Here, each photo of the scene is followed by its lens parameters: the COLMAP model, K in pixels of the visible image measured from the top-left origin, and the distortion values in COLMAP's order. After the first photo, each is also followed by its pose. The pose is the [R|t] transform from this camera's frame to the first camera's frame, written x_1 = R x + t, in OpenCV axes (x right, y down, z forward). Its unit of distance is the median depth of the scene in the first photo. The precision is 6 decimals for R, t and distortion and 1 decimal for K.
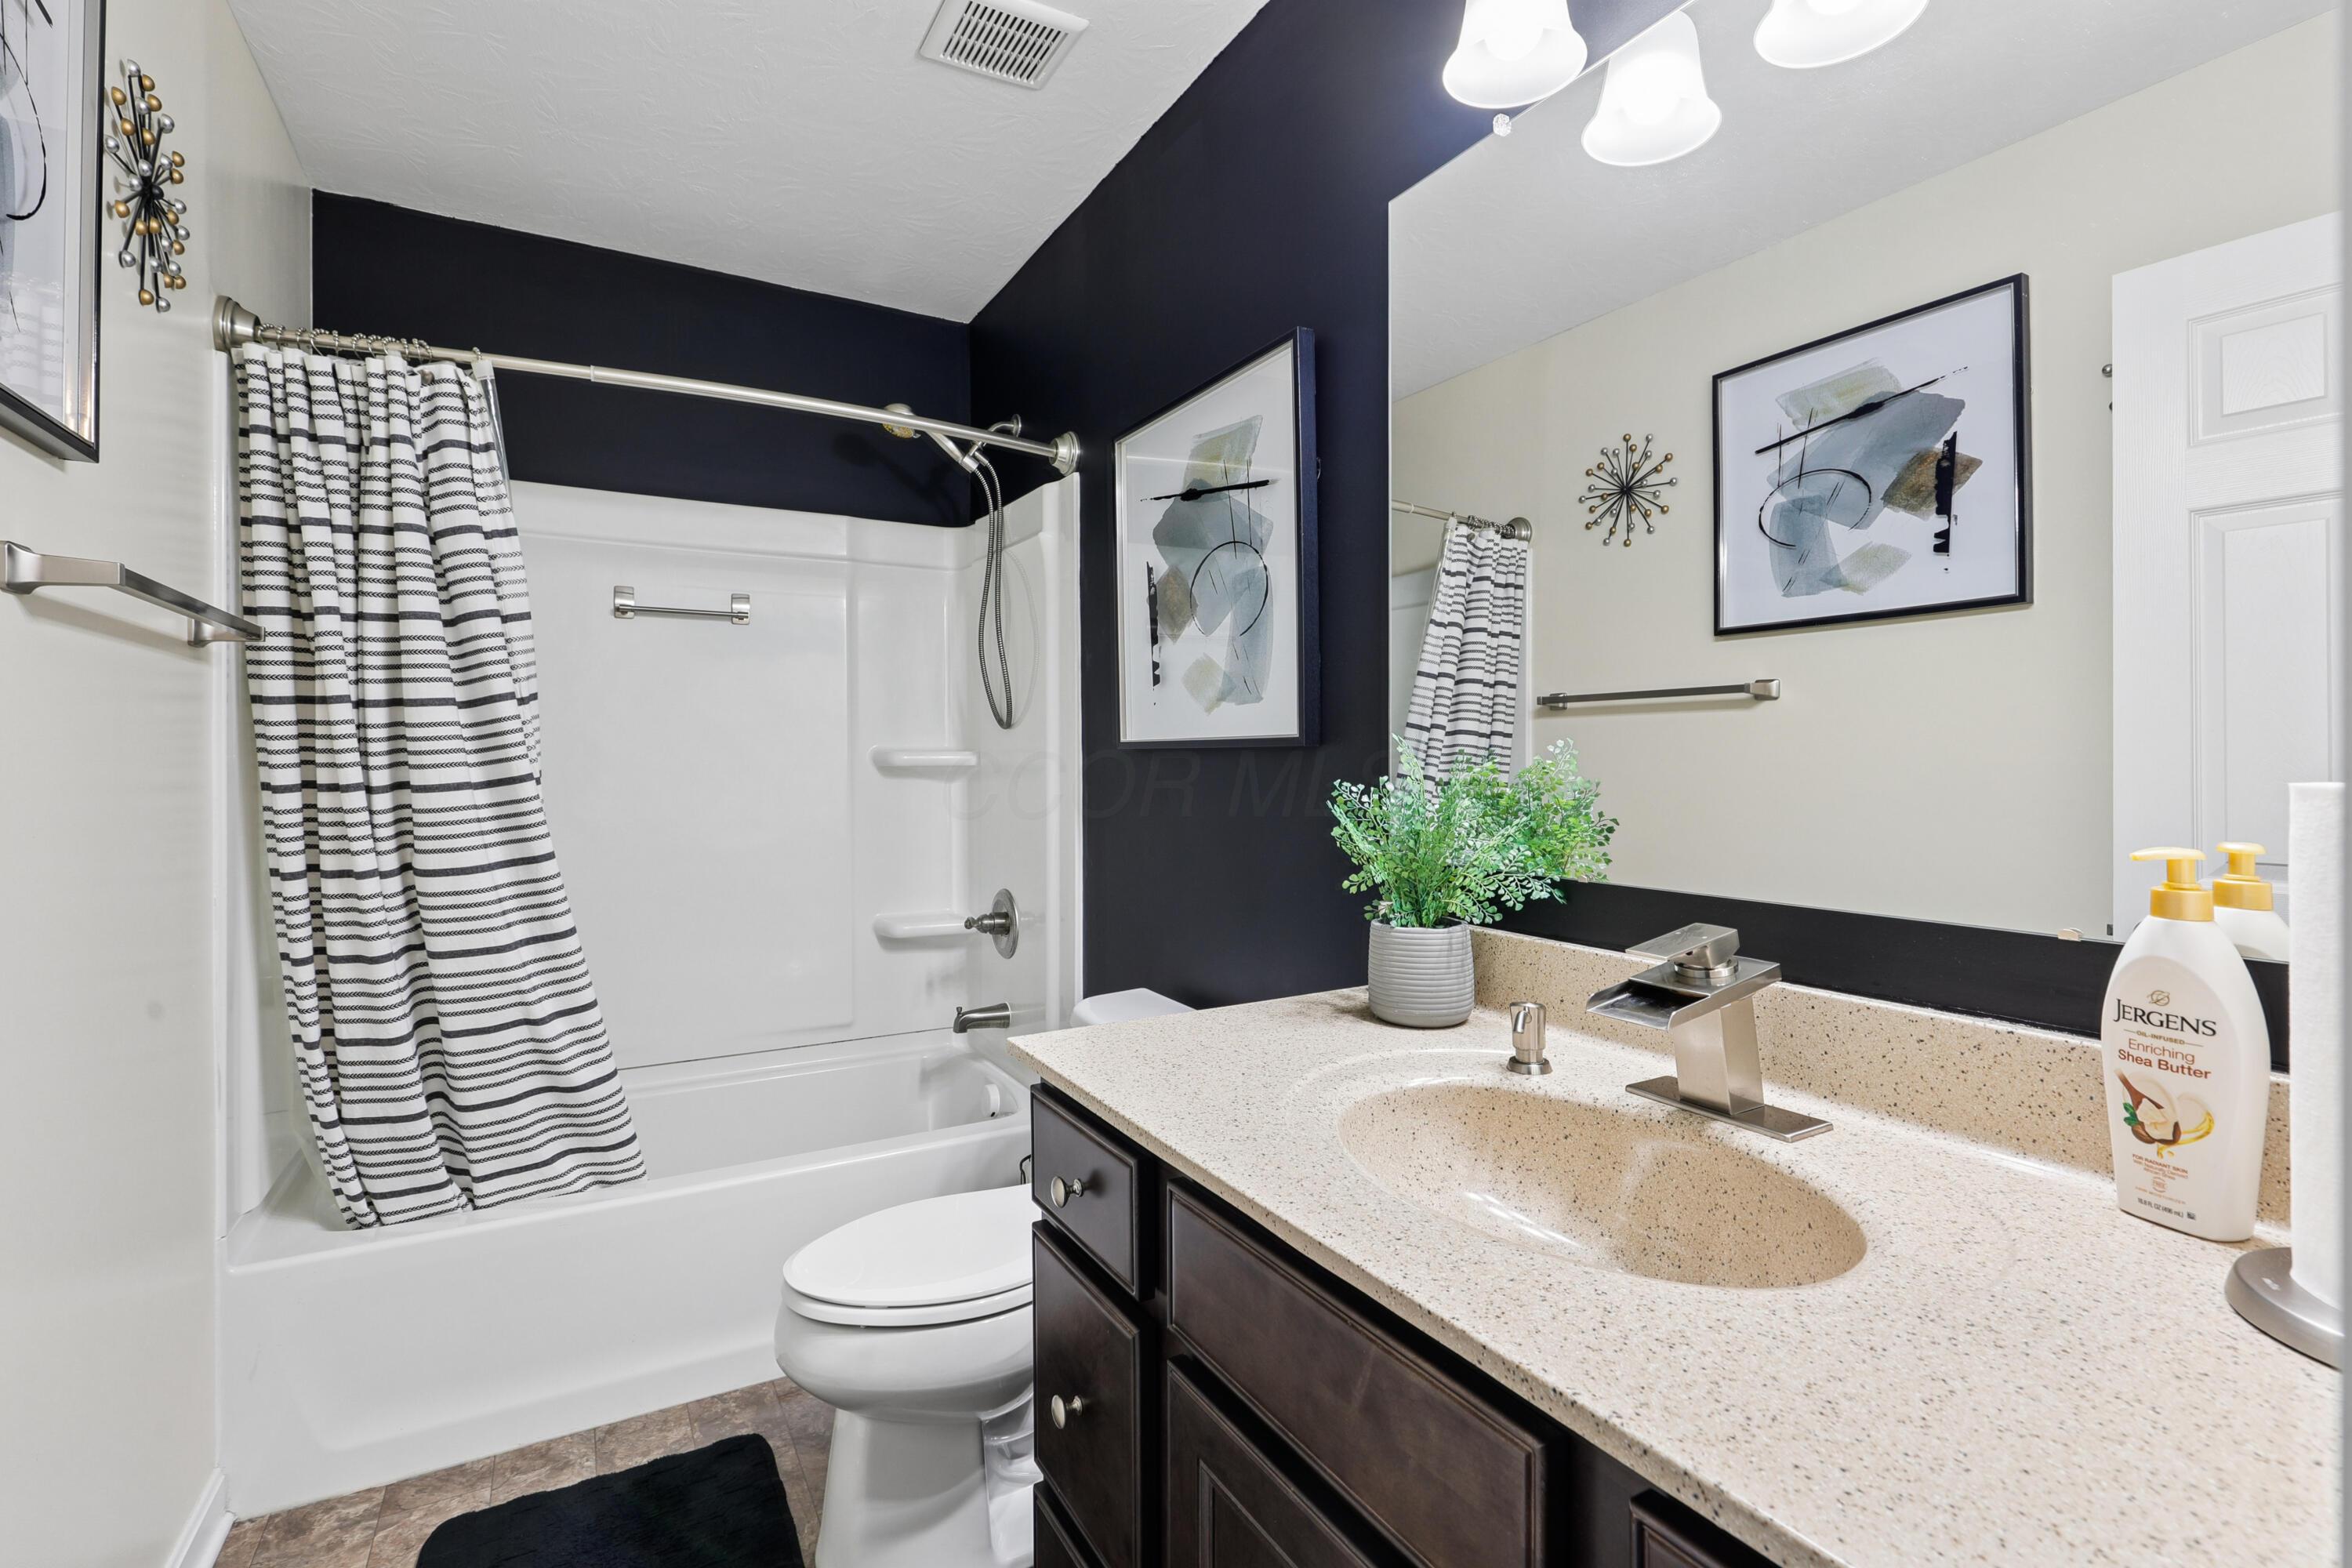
lens RADIAL K [[1064.4, 0, 1168.8], [0, 1064.4, 771.7], [0, 0, 1]] dist [0.000246, -0.000147]
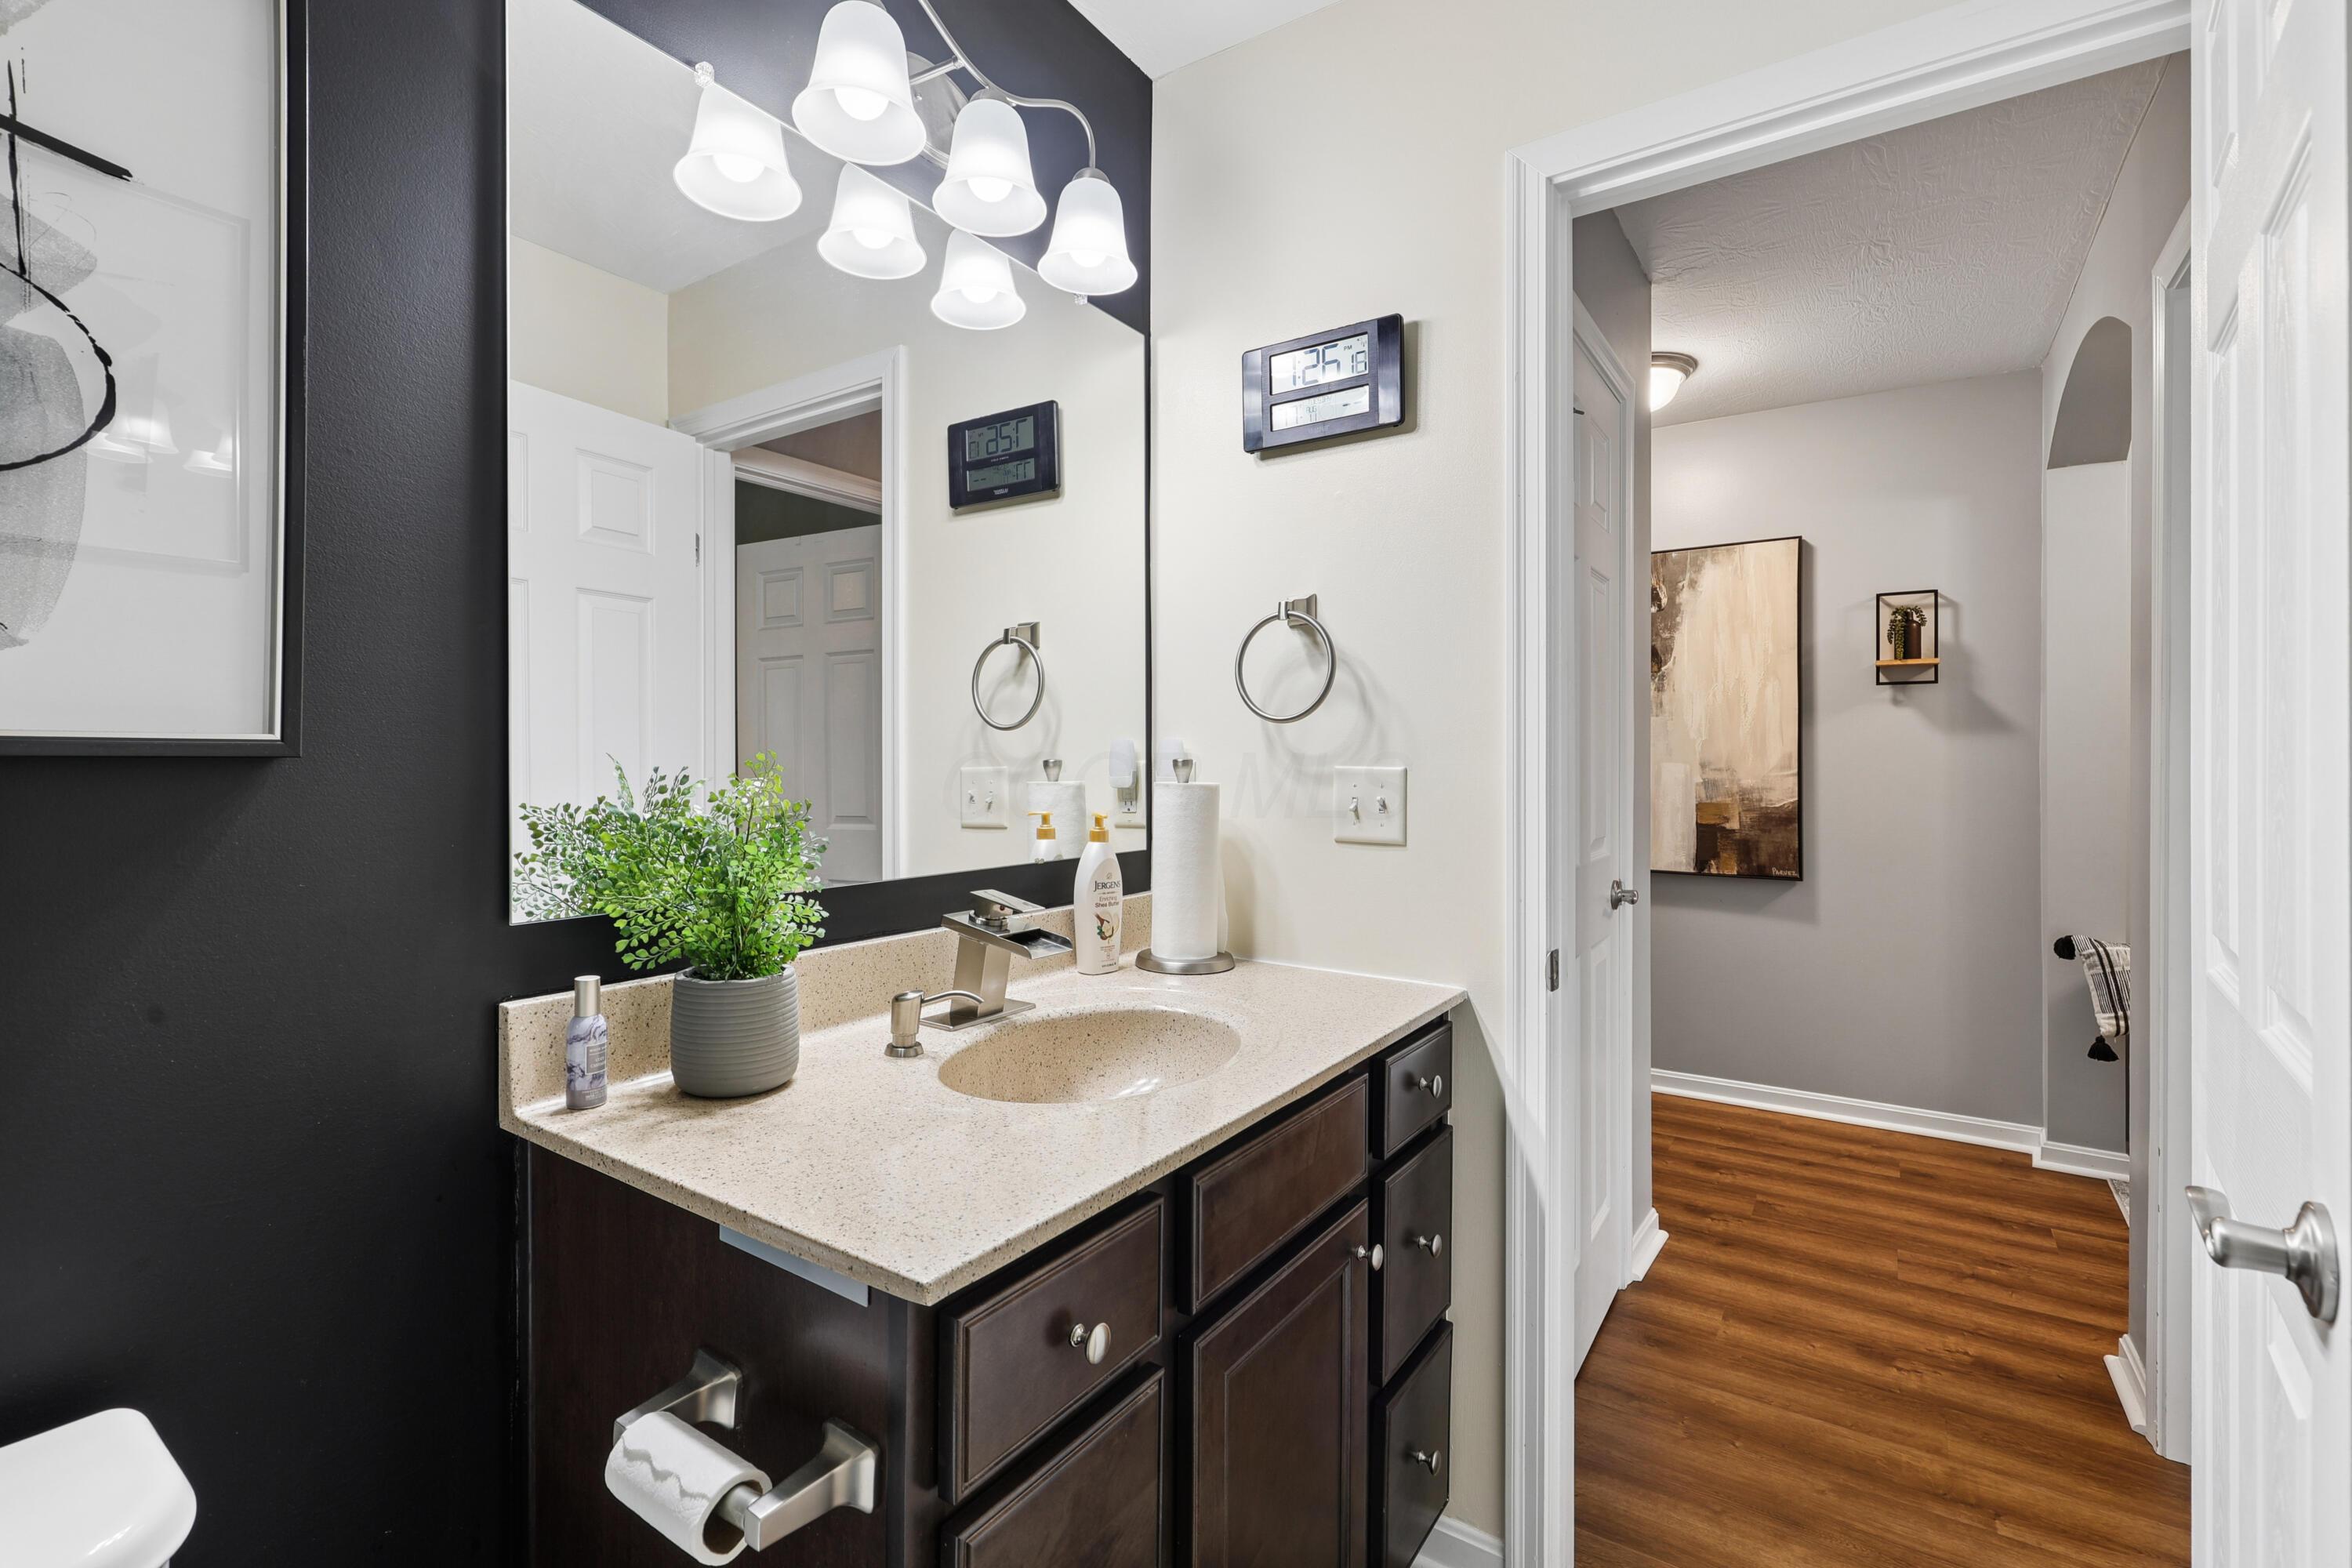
lens RADIAL K [[1064.4, 0, 1166.9], [0, 1064.4, 765.3], [0, 0, 1]] dist [0.000246, -0.000147]
pose [[-0.444626, -0.002882, 0.895712, -1.121901], [0.009946, 0.999917, 0.008154, -0.043491], [-0.895661, 0.012534, -0.444560, 1.771550]]
